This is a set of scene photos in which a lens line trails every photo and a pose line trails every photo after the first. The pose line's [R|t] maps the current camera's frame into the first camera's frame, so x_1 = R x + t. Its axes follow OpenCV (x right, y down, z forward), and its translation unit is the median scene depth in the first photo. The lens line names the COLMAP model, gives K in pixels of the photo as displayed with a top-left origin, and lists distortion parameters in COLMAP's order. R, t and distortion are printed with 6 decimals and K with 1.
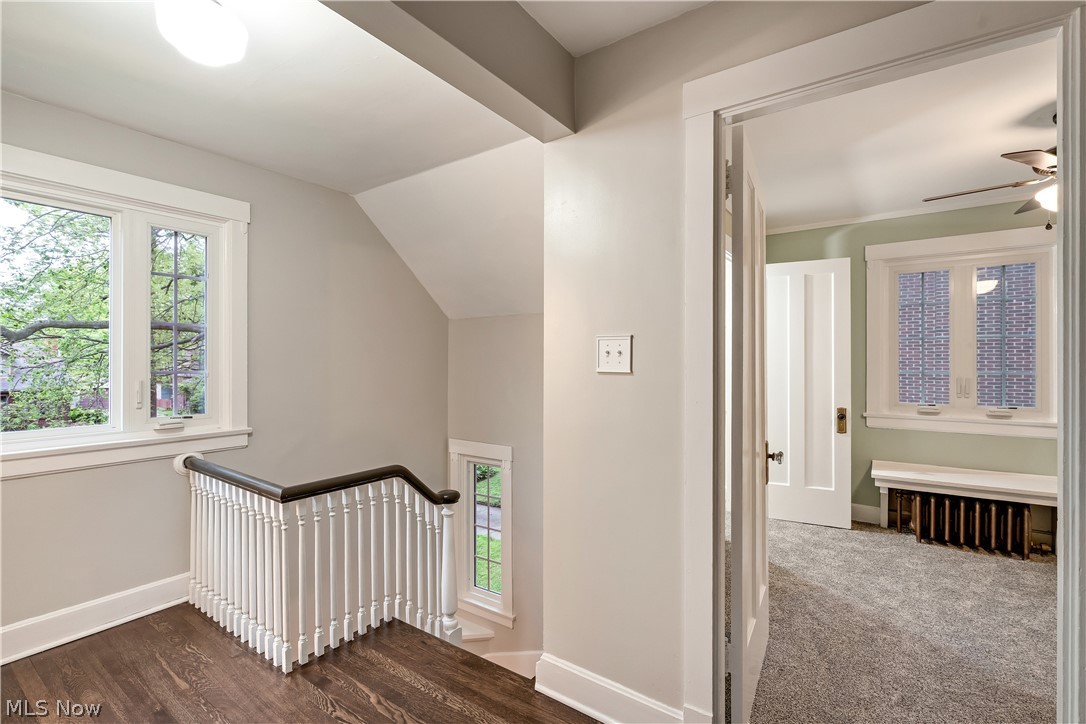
lens RADIAL K [[494.2, 0, 543.1], [0, 494.2, 361.5], [0, 0, 1]] dist [-0.005054, 0.001808]
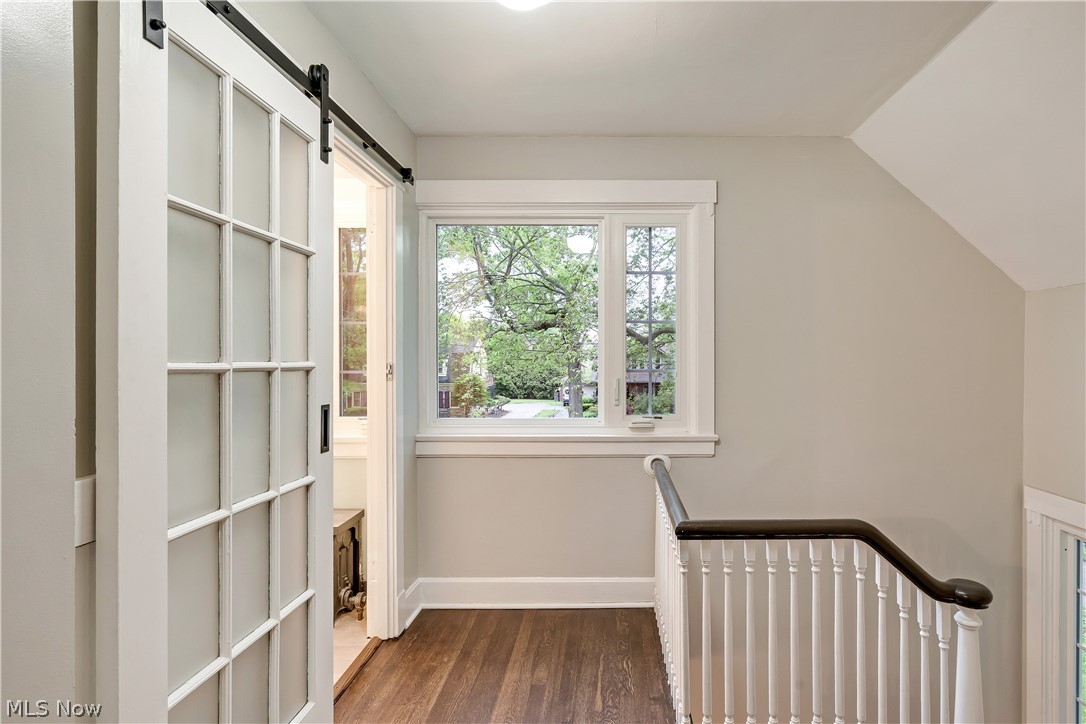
lens RADIAL K [[557.1, 0, 543.8], [0, 557.1, 363.9], [0, 0, 1]] dist [-0.005242, 0.001813]
pose [[0.580145, 0.005867, -0.814492, 0.047531], [-0.002146, 0.999982, 0.005674, 0.002281], [0.814511, -0.001544, 0.580147, 0.219012]]
